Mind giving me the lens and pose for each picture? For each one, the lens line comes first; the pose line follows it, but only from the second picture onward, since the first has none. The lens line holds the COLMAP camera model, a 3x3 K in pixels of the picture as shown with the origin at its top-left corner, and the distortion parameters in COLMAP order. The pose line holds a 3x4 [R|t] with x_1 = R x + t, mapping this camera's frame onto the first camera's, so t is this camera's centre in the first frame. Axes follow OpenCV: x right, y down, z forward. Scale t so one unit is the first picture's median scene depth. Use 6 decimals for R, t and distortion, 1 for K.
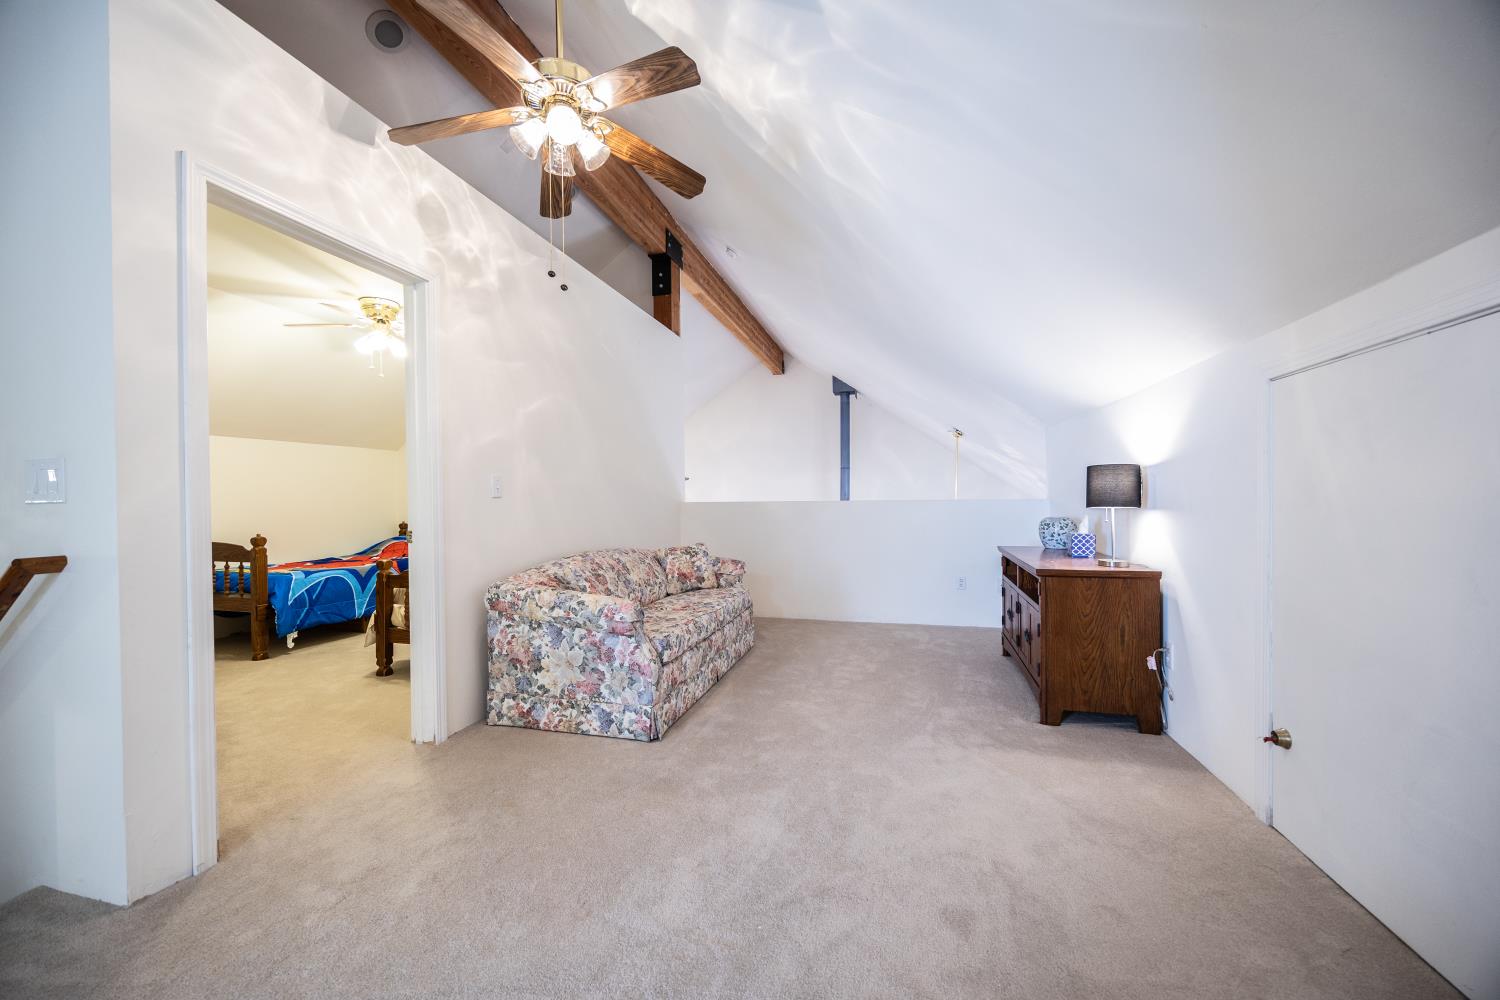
lens RADIAL K [[579.3, 0, 750.0], [0, 579.3, 500.0], [0, 0, 1]] dist [0.000565, 0.000060]
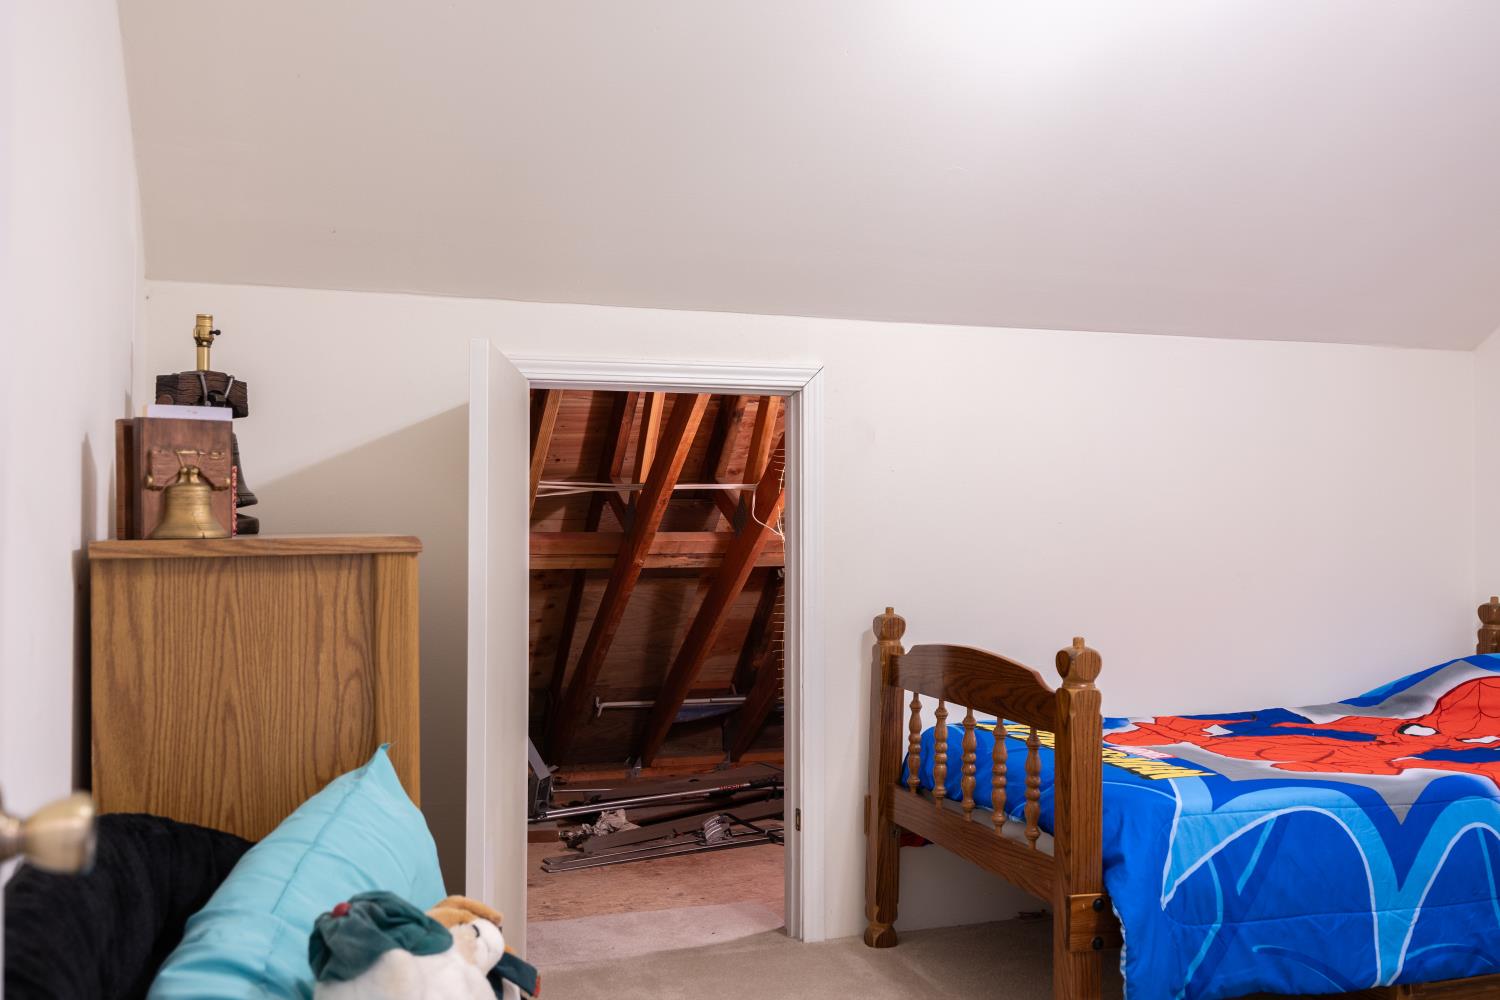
lens RADIAL K [[1432.5, 0, 750.0], [0, 1432.5, 500.0], [0, 0, 1]] dist [0.004976, -0.003106]
pose [[0.580385, 0.005803, -0.814322, -0.350053], [-0.016933, 0.999844, -0.004943, -0.001398], [0.814166, 0.016658, 0.580393, 0.434730]]
